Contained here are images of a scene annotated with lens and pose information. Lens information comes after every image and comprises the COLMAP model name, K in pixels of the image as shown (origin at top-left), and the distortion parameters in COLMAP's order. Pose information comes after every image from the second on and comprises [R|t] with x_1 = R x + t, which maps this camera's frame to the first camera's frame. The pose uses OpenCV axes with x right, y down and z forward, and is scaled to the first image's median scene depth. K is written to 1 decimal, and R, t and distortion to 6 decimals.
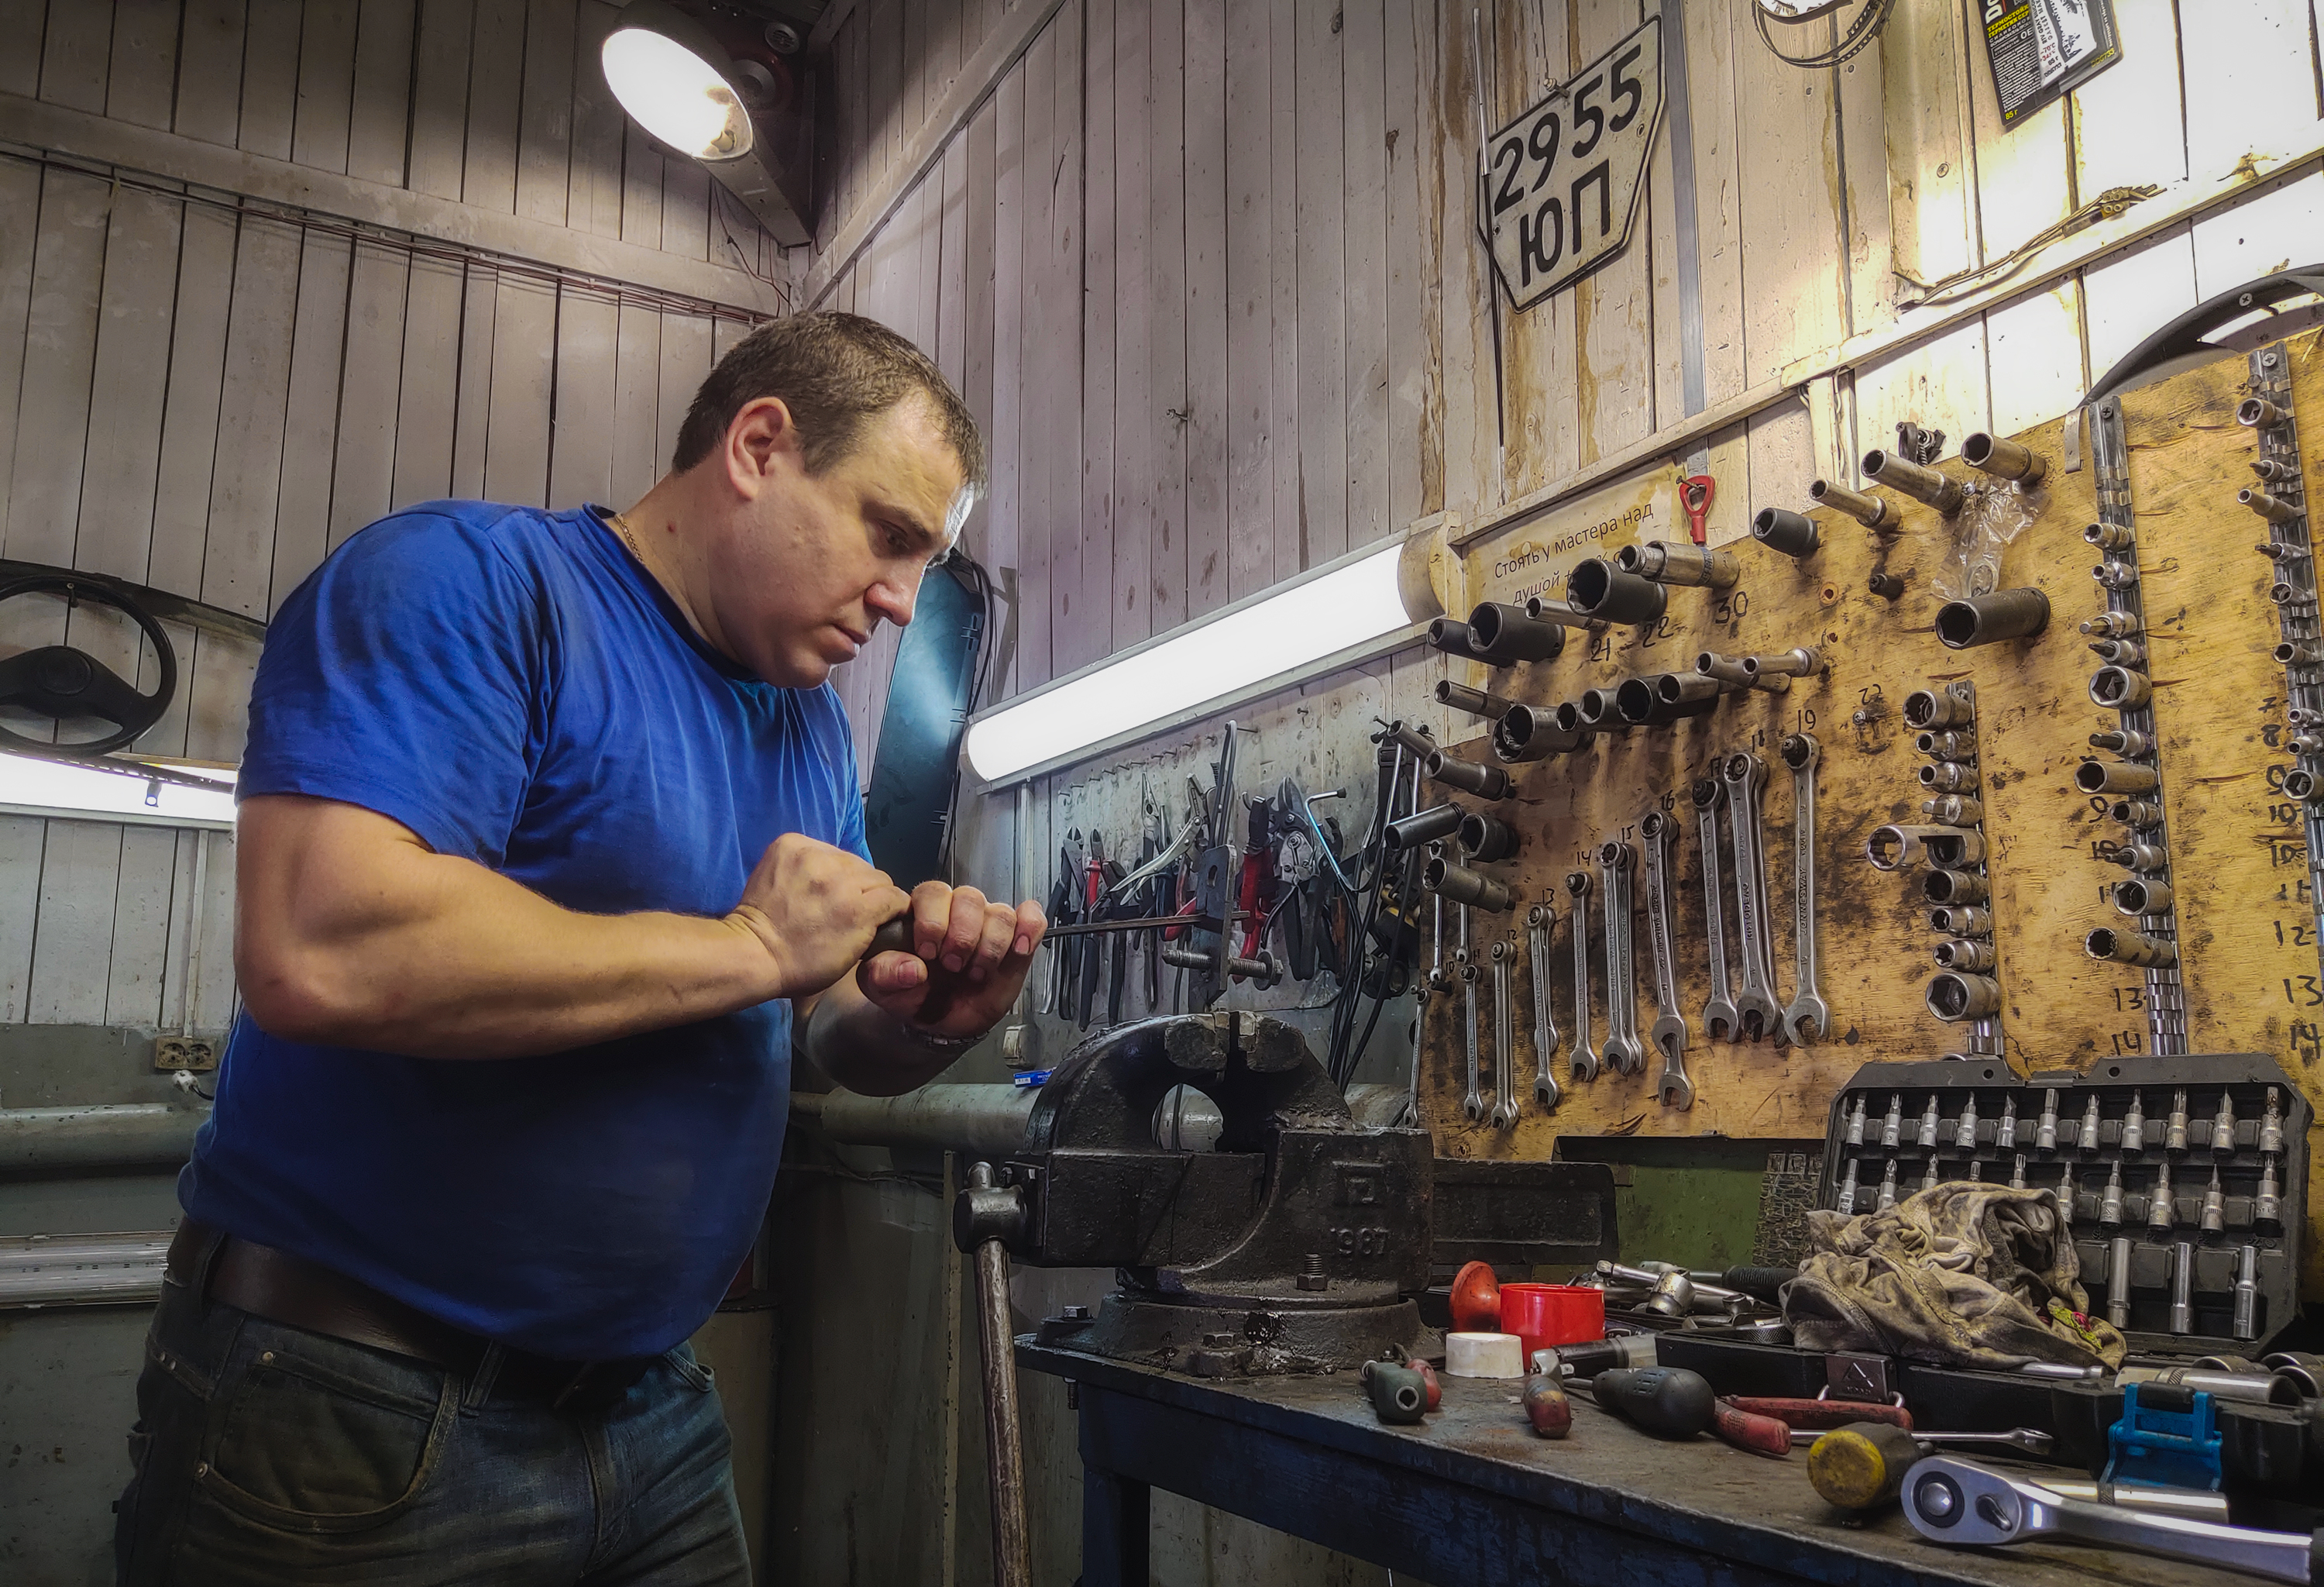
lens RADIAL K [[1727.8, 0, 1172.9], [0, 1727.8, 848.0], [0, 0, 1]] dist [0.158902, -0.245717]
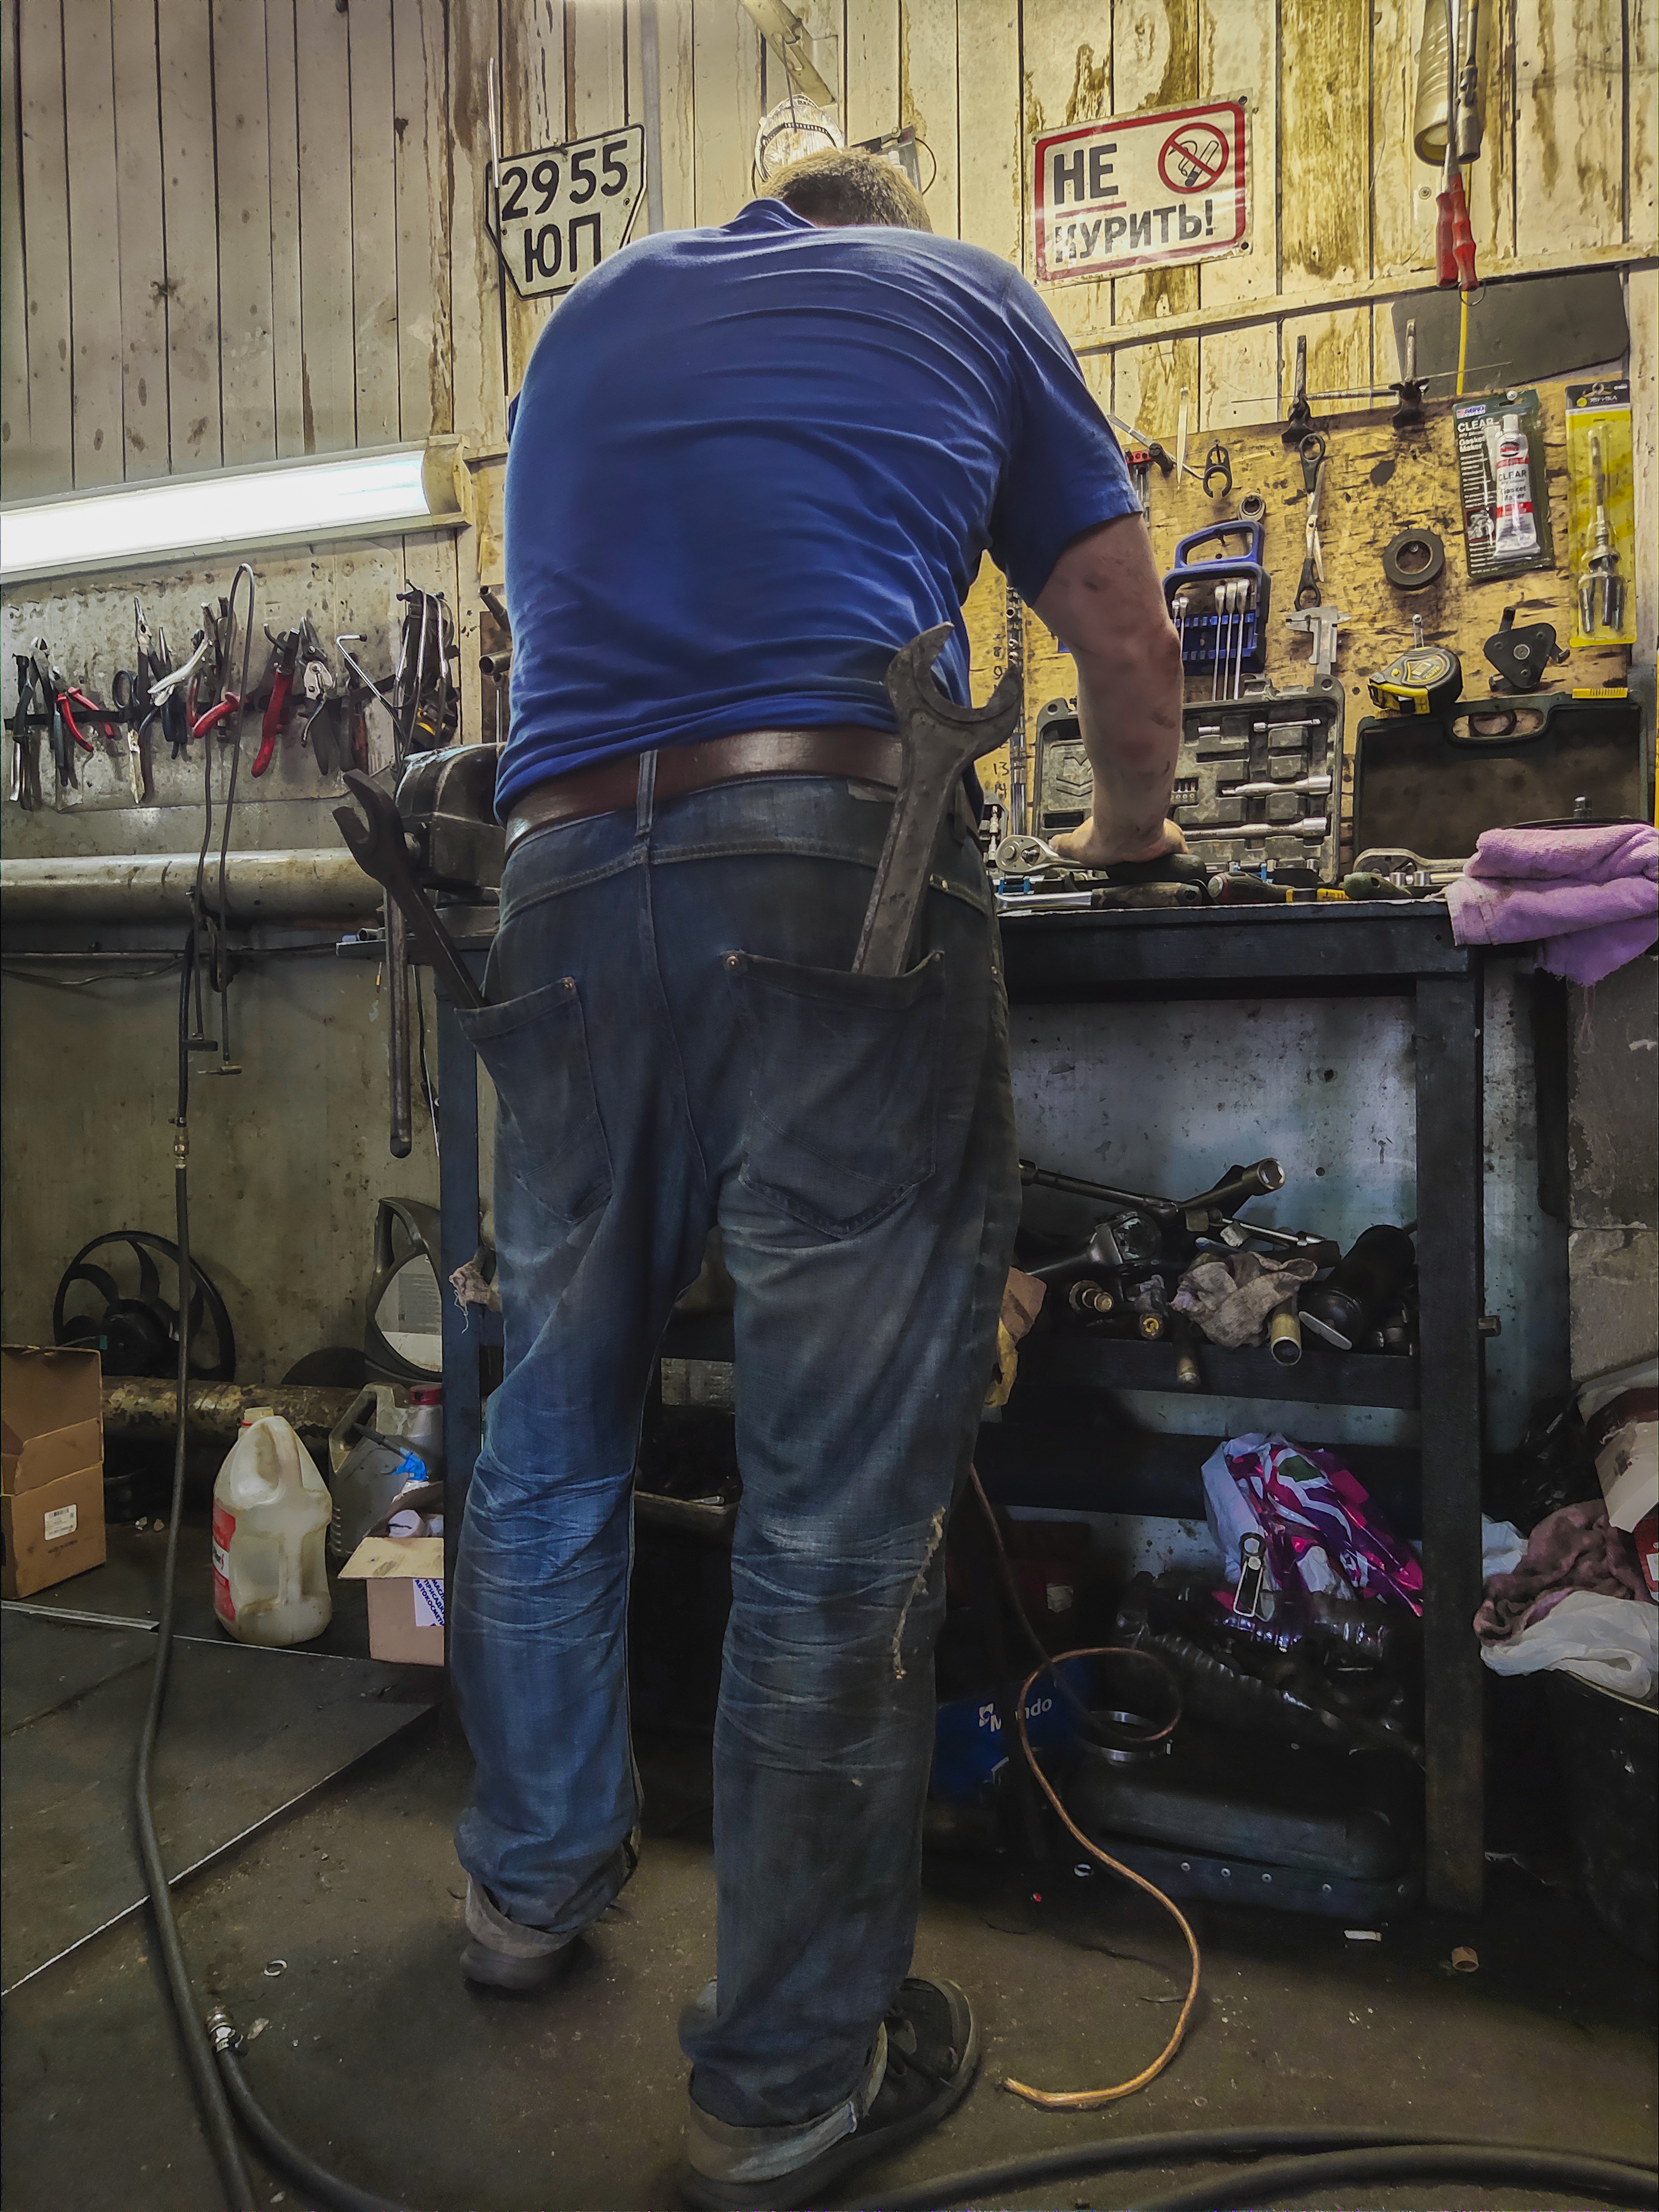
lens RADIAL K [[1646.0, 0, 837.5], [0, 1646.0, 1107.3], [0, 0, 1]] dist [0.114618, -0.194141]
pose [[0.792911, -0.037733, 0.608168, -0.485553], [-0.080796, 0.982757, 0.166313, 0.099060], [-0.603957, -0.181009, 0.776191, -0.350391]]
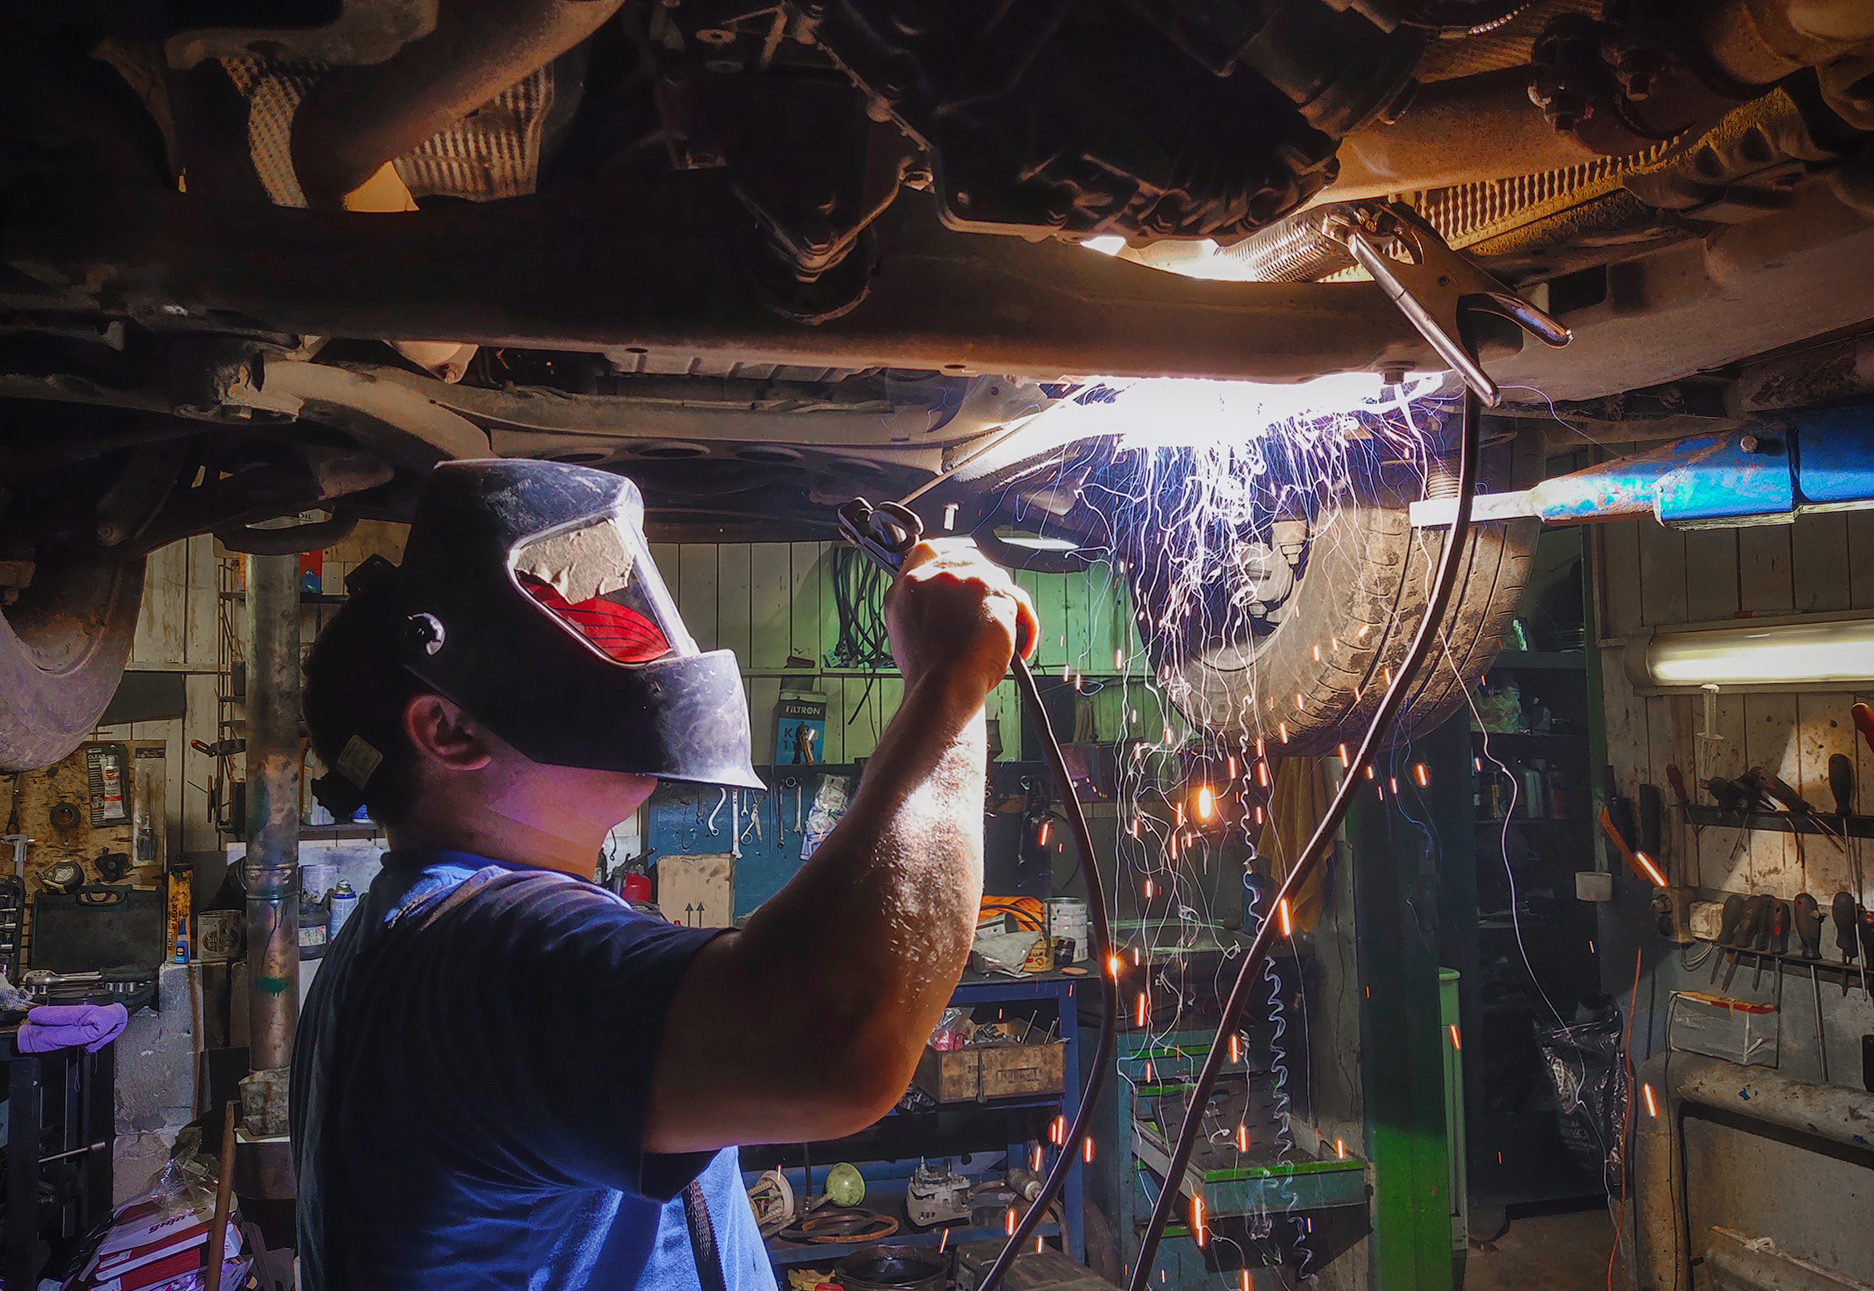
lens RADIAL K [[1443.8, 0, 937.0], [0, 1443.8, 645.5], [0, 0, 1]] dist [-0.036541, -0.001473]
pose [[0.248182, 0.054627, 0.967172, -1.169031], [-0.139617, 0.990002, -0.020090, -0.482870], [-0.958599, -0.130047, 0.253328, -1.338836]]
